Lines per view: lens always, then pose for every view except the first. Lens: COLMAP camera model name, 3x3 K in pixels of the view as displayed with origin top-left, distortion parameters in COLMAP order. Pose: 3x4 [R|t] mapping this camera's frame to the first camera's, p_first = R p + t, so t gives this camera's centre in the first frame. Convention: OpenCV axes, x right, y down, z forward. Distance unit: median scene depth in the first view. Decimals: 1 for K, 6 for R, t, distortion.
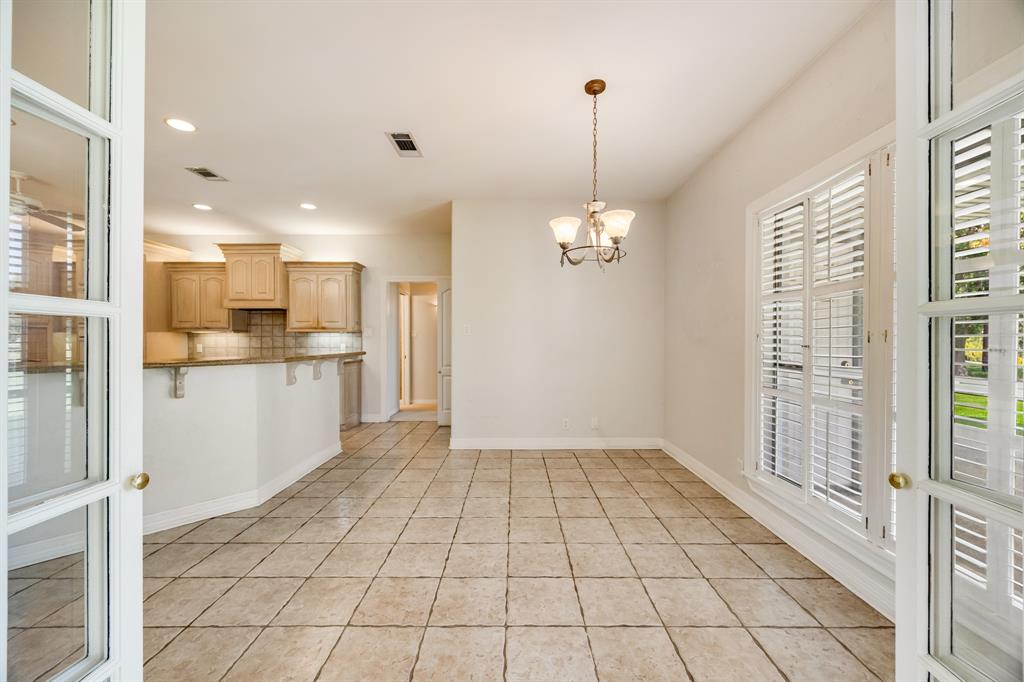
lens RADIAL K [[391.9, 0, 522.3], [0, 391.9, 337.9], [0, 0, 1]] dist [-0.004249, 0.001330]
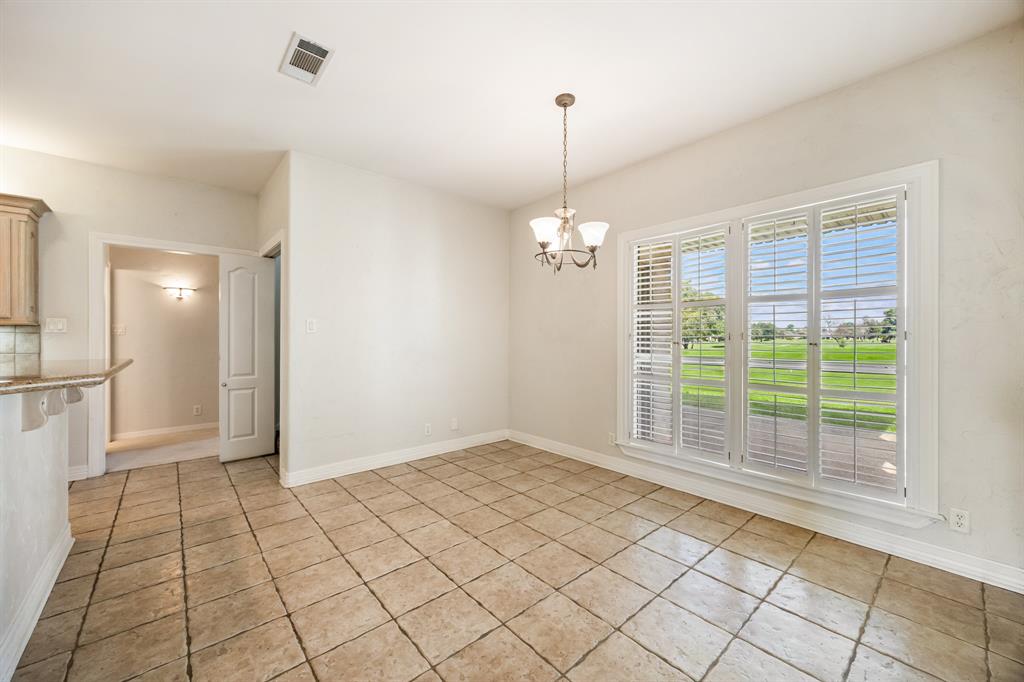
lens RADIAL K [[391.9, 0, 520.0], [0, 391.9, 334.8], [0, 0, 1]] dist [-0.004249, 0.001330]
pose [[0.754194, 0.004650, 0.656635, -0.497280], [-0.002426, 0.999988, -0.004295, -0.001143], [-0.656647, 0.001646, 0.754196, 0.234840]]
